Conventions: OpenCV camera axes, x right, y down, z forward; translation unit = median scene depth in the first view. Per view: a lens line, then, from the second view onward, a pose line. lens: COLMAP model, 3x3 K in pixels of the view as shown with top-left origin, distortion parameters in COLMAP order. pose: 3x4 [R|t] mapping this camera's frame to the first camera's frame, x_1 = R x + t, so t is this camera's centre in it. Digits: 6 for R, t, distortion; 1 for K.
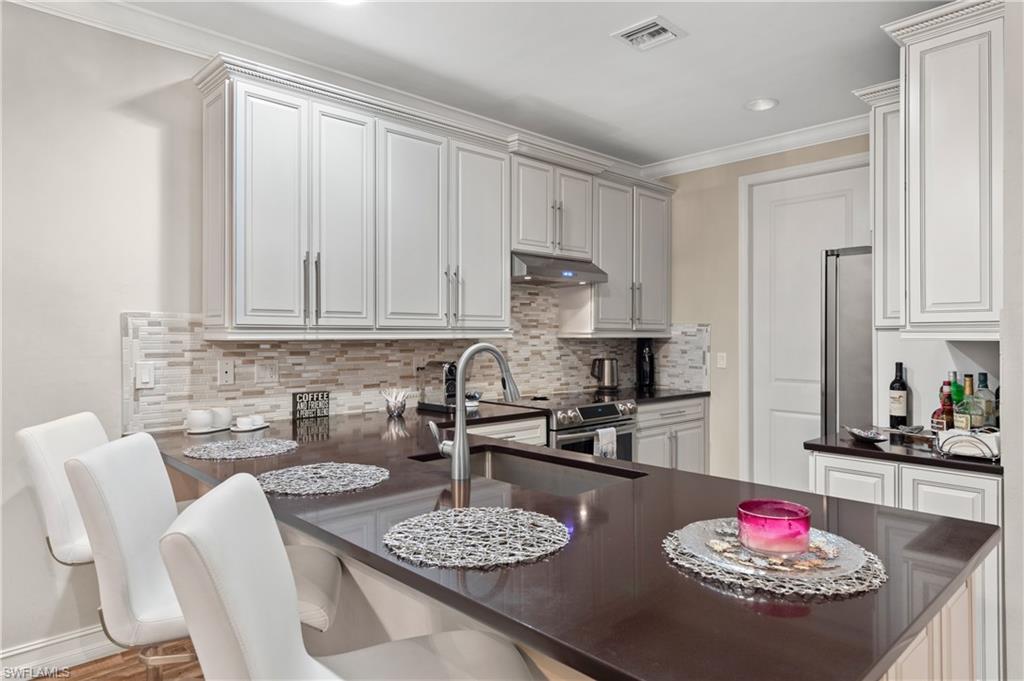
lens RADIAL K [[631.6, 0, 512.0], [0, 631.6, 340.5], [0, 0, 1]] dist [-0.001126, -0.000139]
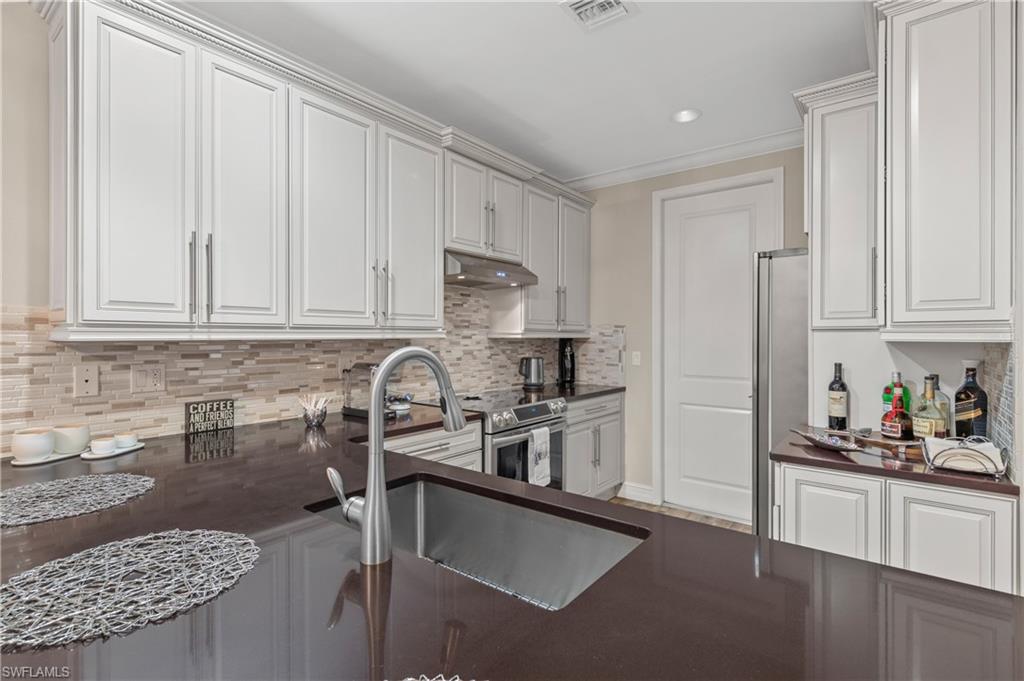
lens RADIAL K [[487.3, 0, 514.5], [0, 487.3, 336.6], [0, 0, 1]] dist [0.002236, 0.000071]
pose [[0.988228, 0.001430, 0.152982, -0.009916], [-0.000466, 0.999980, -0.006337, -0.001699], [-0.152988, 0.006191, 0.988209, 0.255508]]
